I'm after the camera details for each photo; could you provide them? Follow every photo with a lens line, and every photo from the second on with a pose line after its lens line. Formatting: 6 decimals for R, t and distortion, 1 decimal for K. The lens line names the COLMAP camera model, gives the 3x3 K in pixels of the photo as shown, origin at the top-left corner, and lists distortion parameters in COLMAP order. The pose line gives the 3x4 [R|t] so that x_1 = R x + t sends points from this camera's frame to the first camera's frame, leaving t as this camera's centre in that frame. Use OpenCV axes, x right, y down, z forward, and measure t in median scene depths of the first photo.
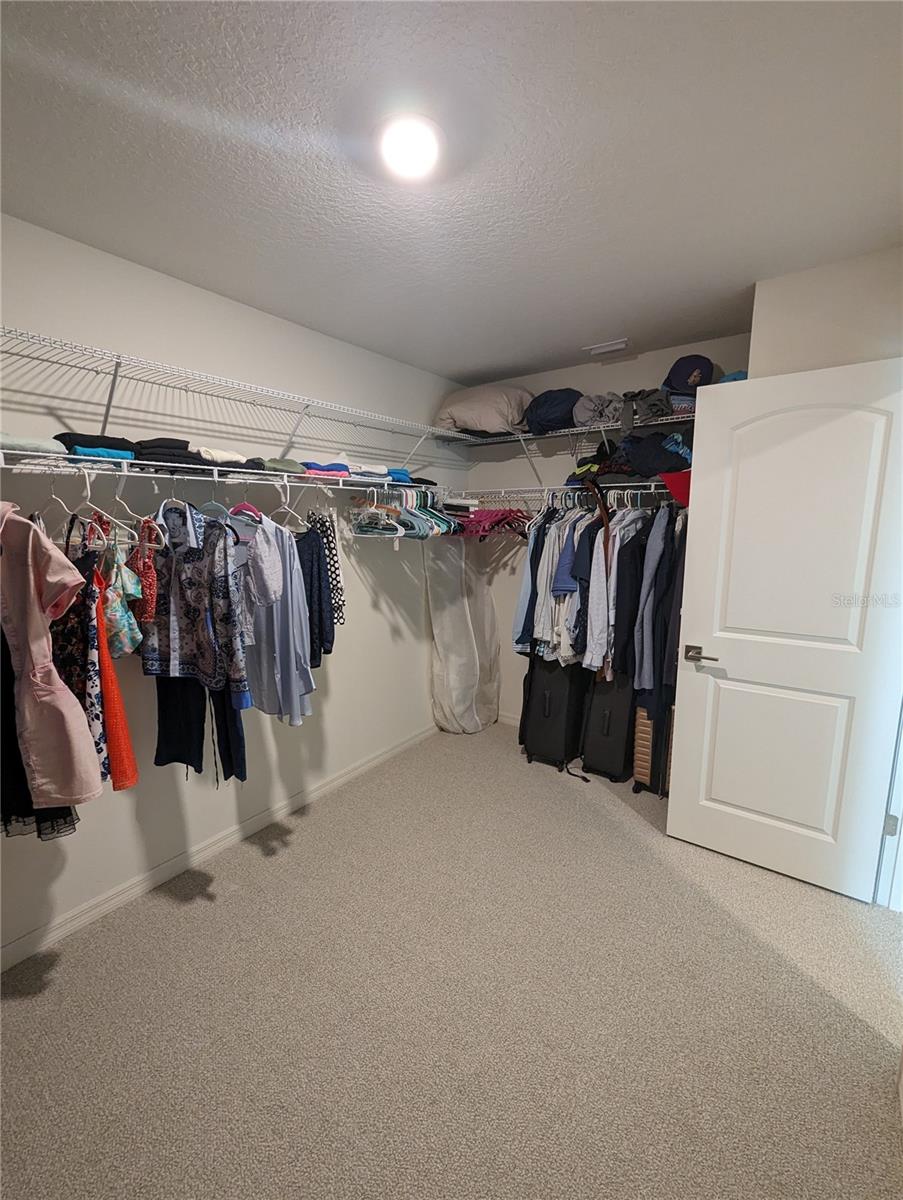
lens RADIAL K [[494.2, 0, 450.2], [0, 494.2, 604.0], [0, 0, 1]] dist [0.003520, 0.000534]
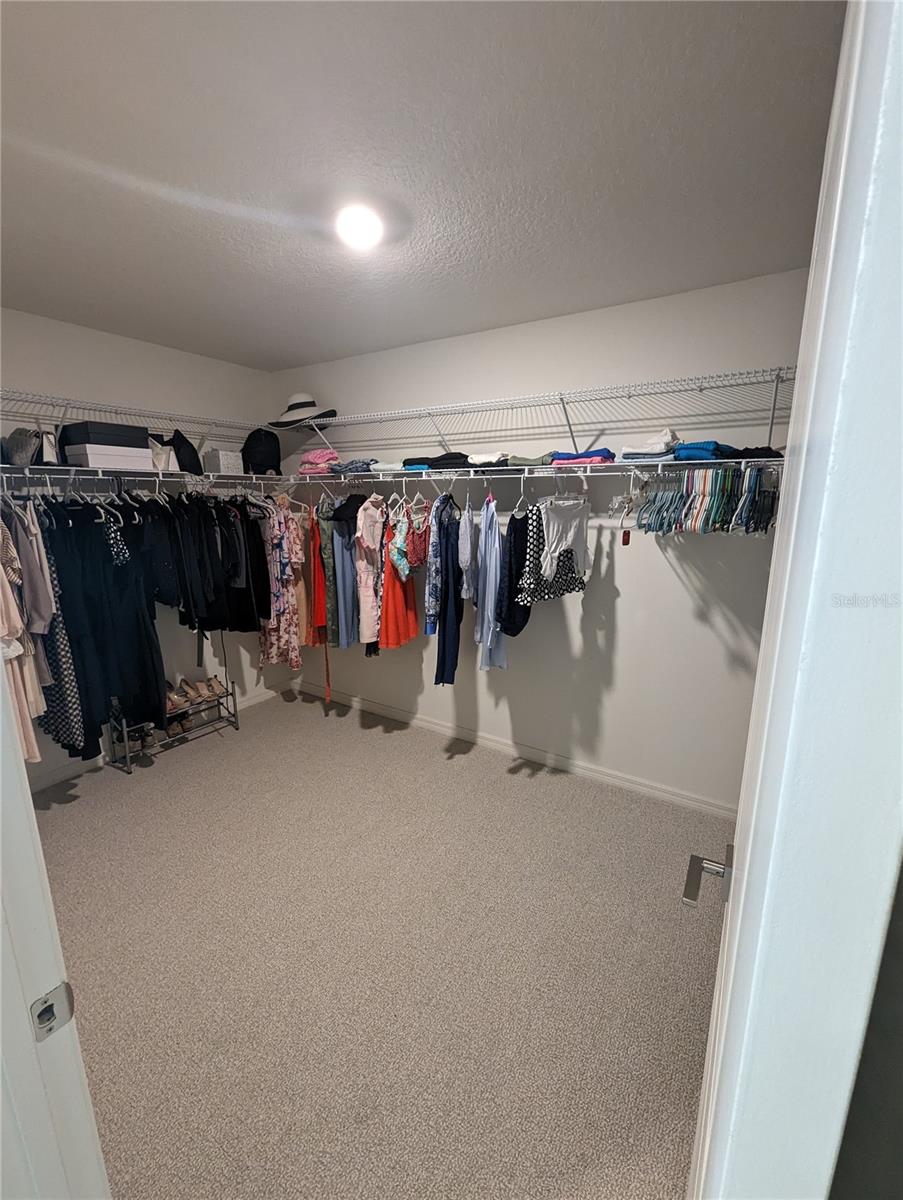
lens RADIAL K [[494.2, 0, 451.6], [0, 494.2, 598.9], [0, 0, 1]] dist [0.003520, 0.000534]
pose [[0.071822, 0.210761, -0.974896, 0.719158], [-0.165073, 0.966453, 0.196774, -0.139635], [0.983663, 0.146797, 0.104203, 0.640078]]
